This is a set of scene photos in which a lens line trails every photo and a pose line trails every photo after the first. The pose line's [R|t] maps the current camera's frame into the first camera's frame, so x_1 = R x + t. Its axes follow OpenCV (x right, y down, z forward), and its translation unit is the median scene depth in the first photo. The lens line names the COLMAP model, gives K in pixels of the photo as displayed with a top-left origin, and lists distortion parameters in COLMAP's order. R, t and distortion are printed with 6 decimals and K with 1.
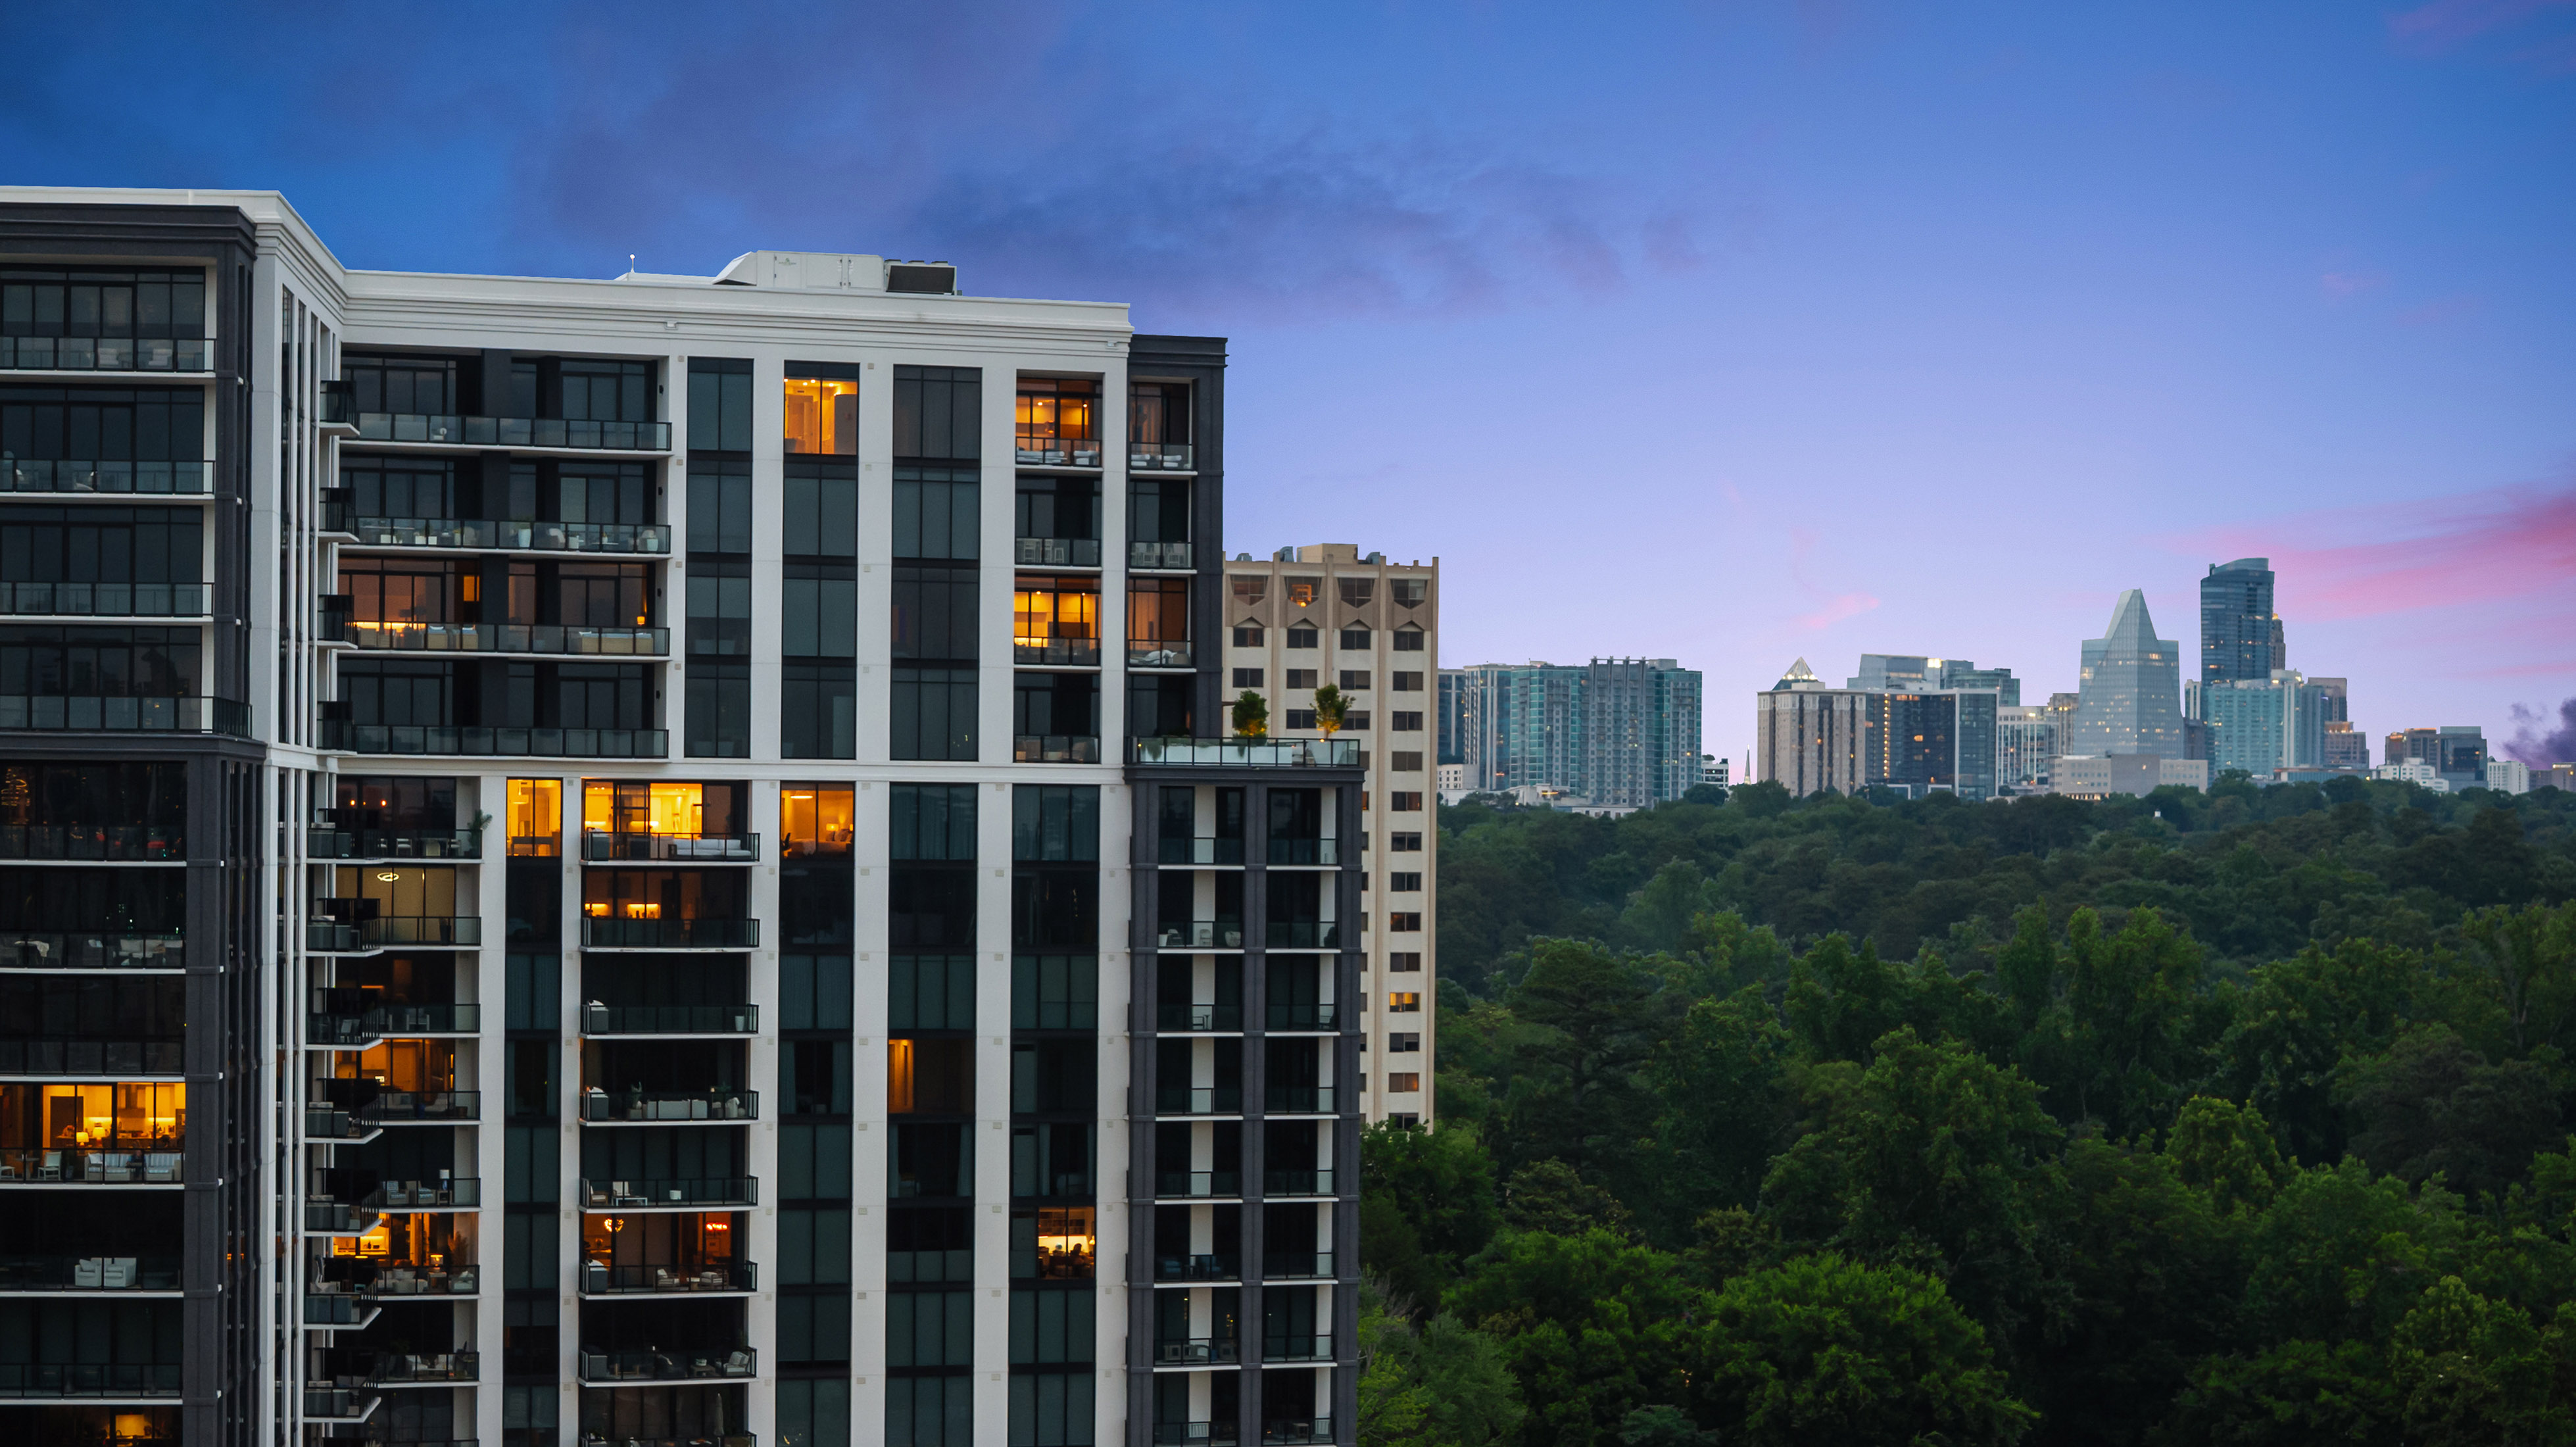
lens RADIAL K [[5299.5, 0, 1286.3], [0, 5299.5, 734.6], [0, 0, 1]] dist [-0.131934, 0.000000]
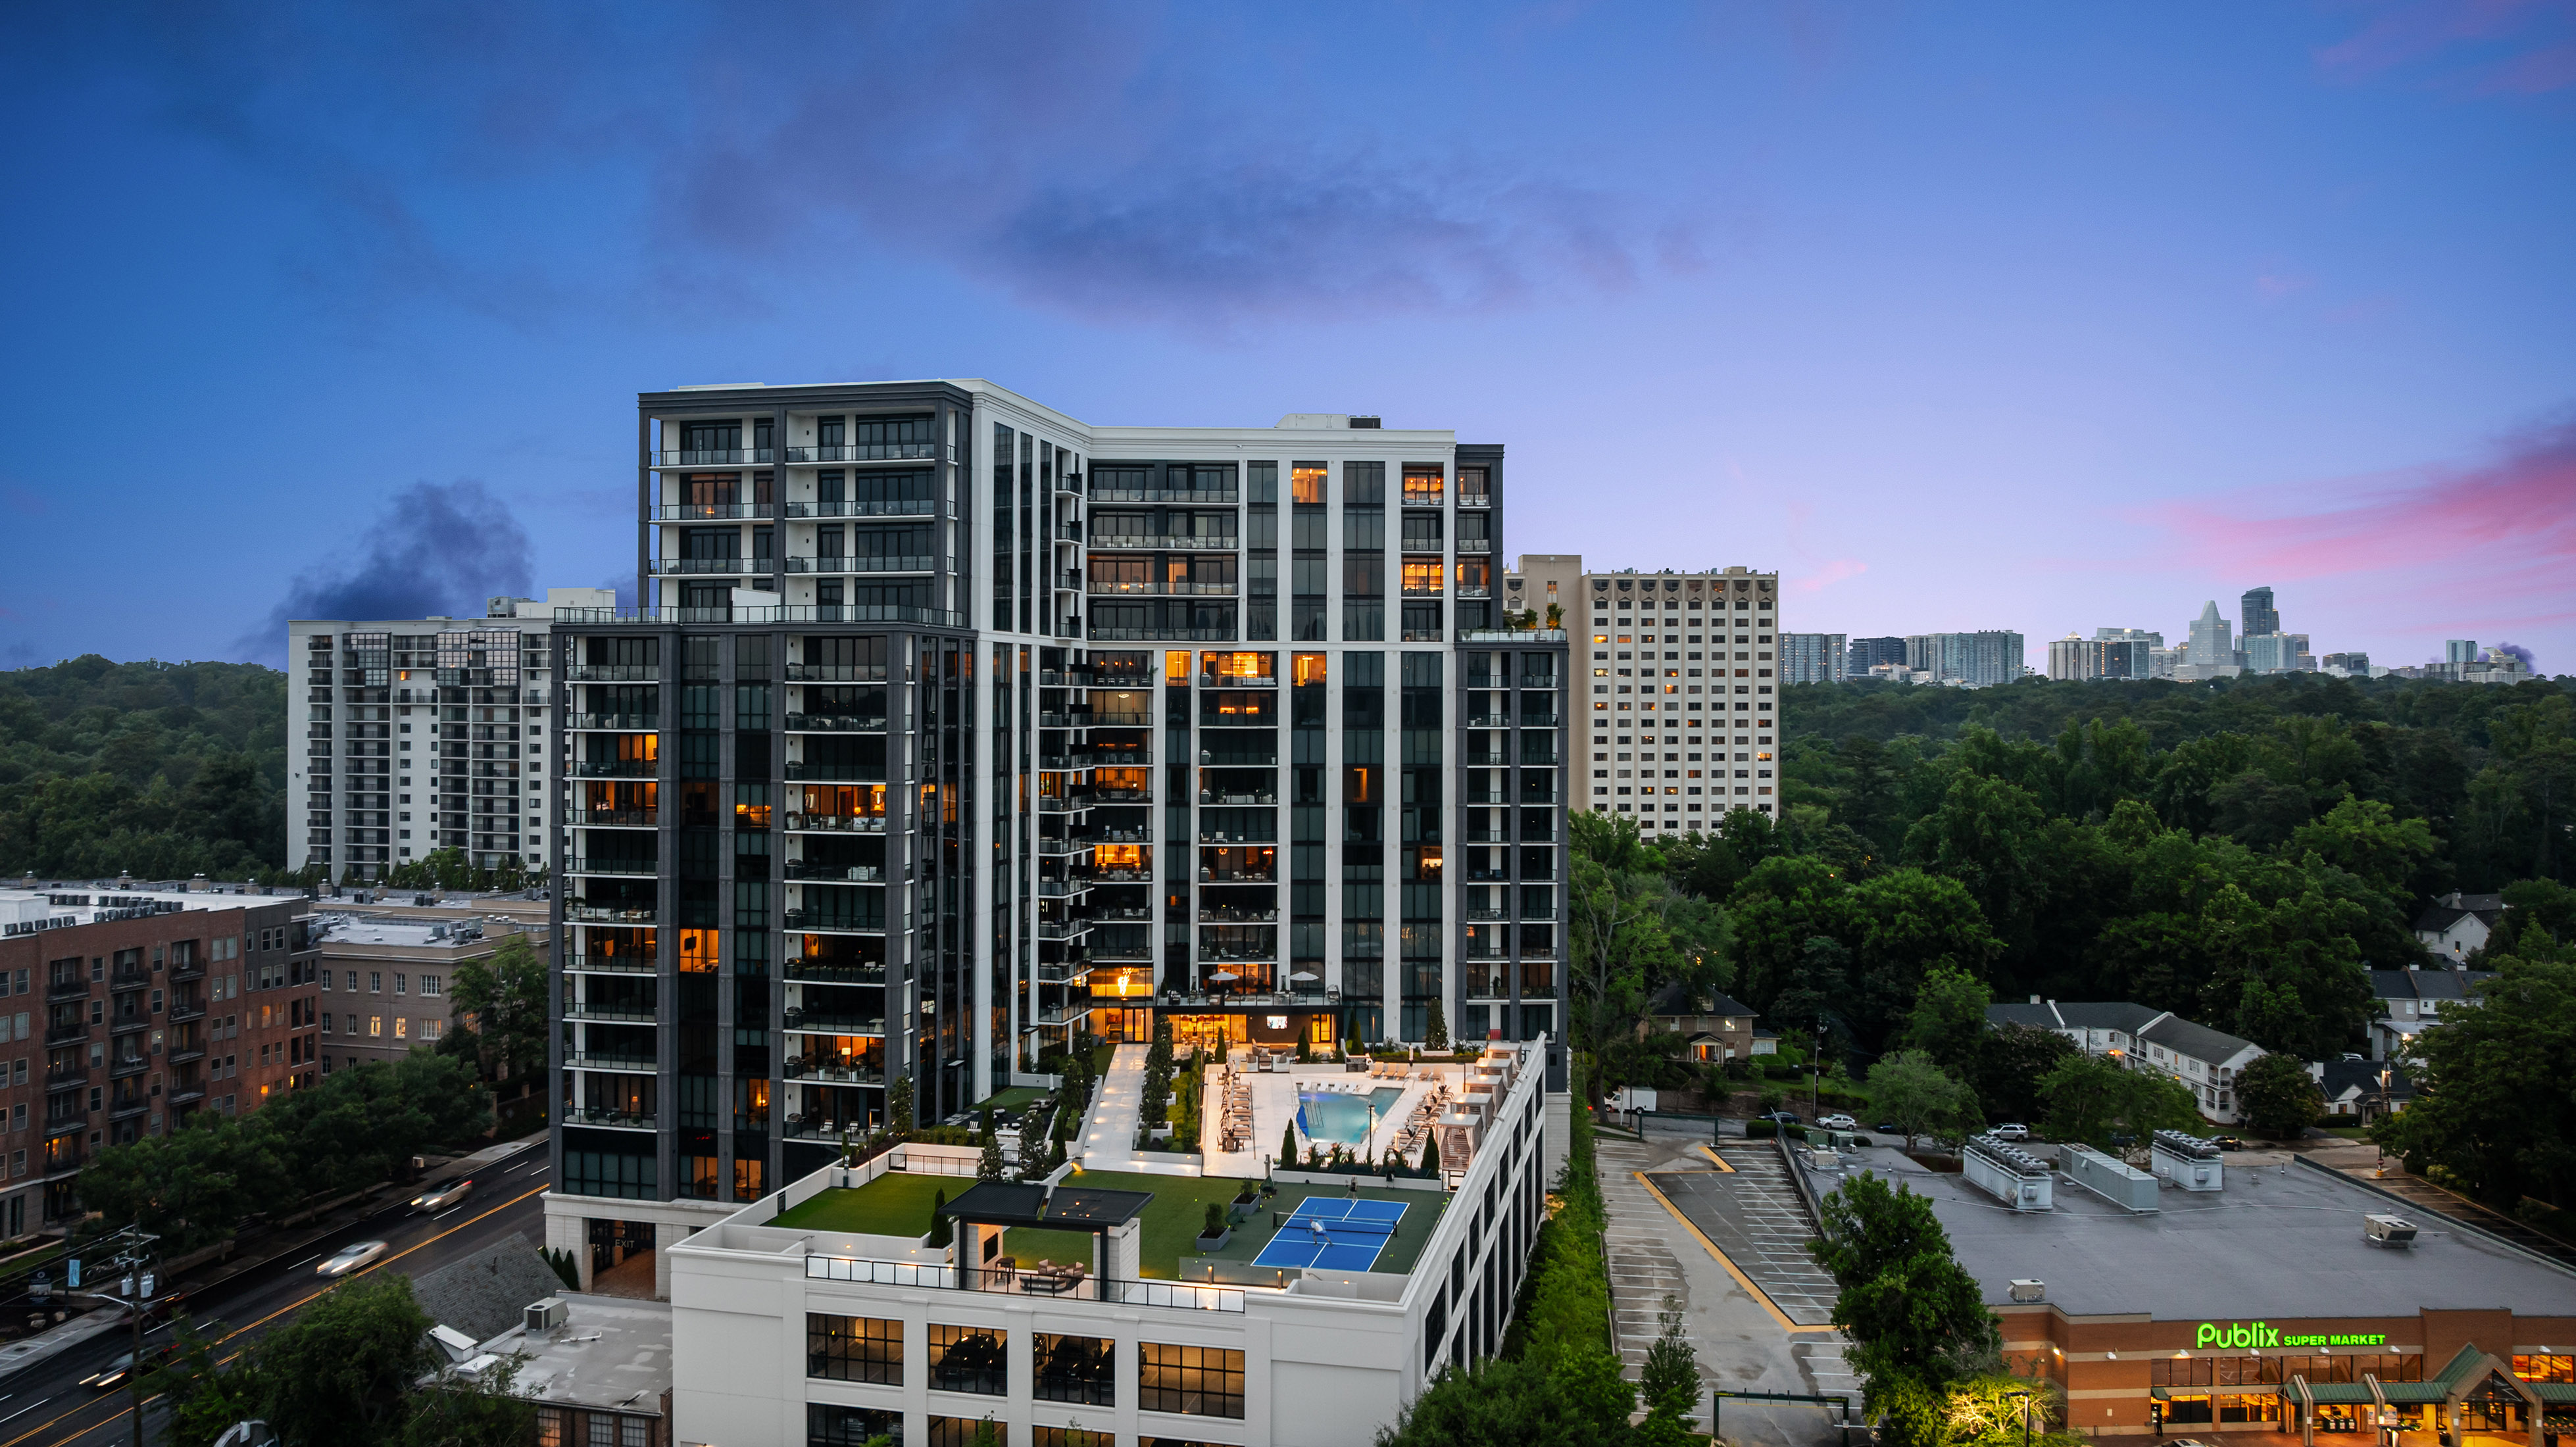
lens RADIAL K [[1862.5, 0, 1288.4], [0, 1862.5, 646.1], [0, 0, 1]] dist [-0.039379, -0.010589]
pose [[0.951286, -0.016291, -0.307881, 0.138242], [0.012663, 0.999825, -0.013780, 0.017058], [0.308051, 0.009210, 0.951325, 0.254569]]
